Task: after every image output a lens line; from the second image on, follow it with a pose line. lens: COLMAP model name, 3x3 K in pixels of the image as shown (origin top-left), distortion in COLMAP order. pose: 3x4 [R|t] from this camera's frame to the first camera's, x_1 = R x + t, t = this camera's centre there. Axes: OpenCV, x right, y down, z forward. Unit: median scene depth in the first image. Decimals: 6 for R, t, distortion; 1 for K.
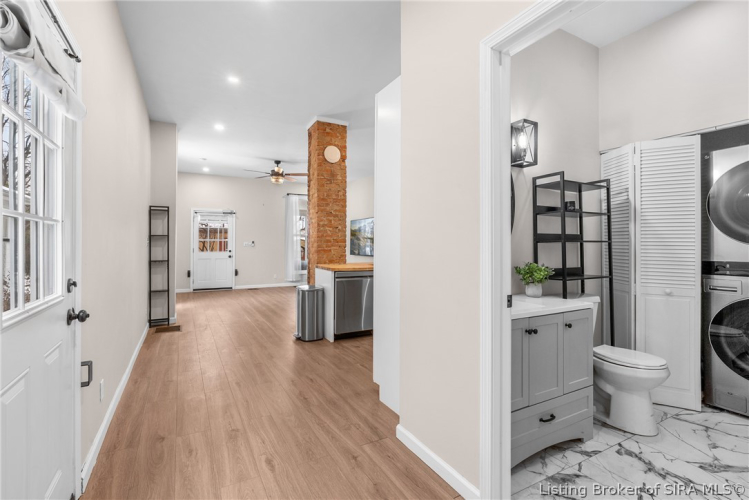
lens RADIAL K [[342.3, 0, 376.2], [0, 342.3, 235.7], [0, 0, 1]] dist [0.001637, 0.000287]
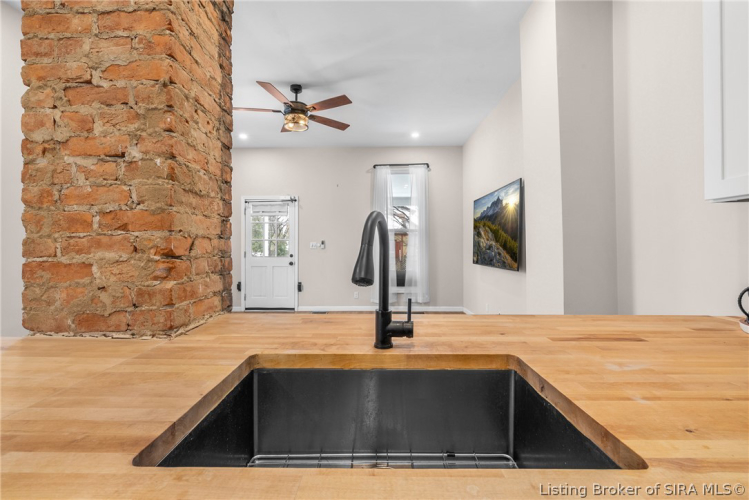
lens RADIAL K [[340.7, 0, 378.2], [0, 340.7, 248.3], [0, 0, 1]] dist [-0.000198, 0.000529]
pose [[0.871262, -0.002021, -0.490815, 0.114995], [0.016482, 0.999548, 0.025142, 0.028262], [0.490542, -0.029995, 0.870901, 0.880574]]
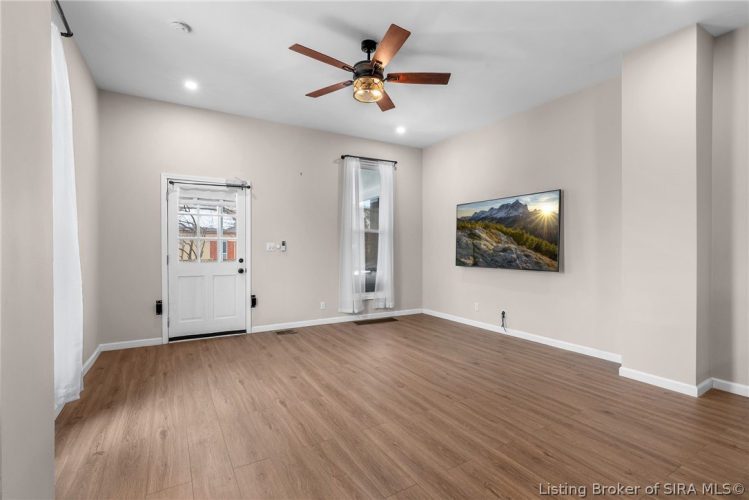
lens RADIAL K [[340.7, 0, 378.2], [0, 340.7, 248.3], [0, 0, 1]] dist [-0.000198, 0.000529]
pose [[0.999403, -0.001023, 0.034543, -0.429656], [0.000078, 0.999626, 0.027329, 0.022988], [-0.034558, -0.027310, 0.999029, 0.866434]]
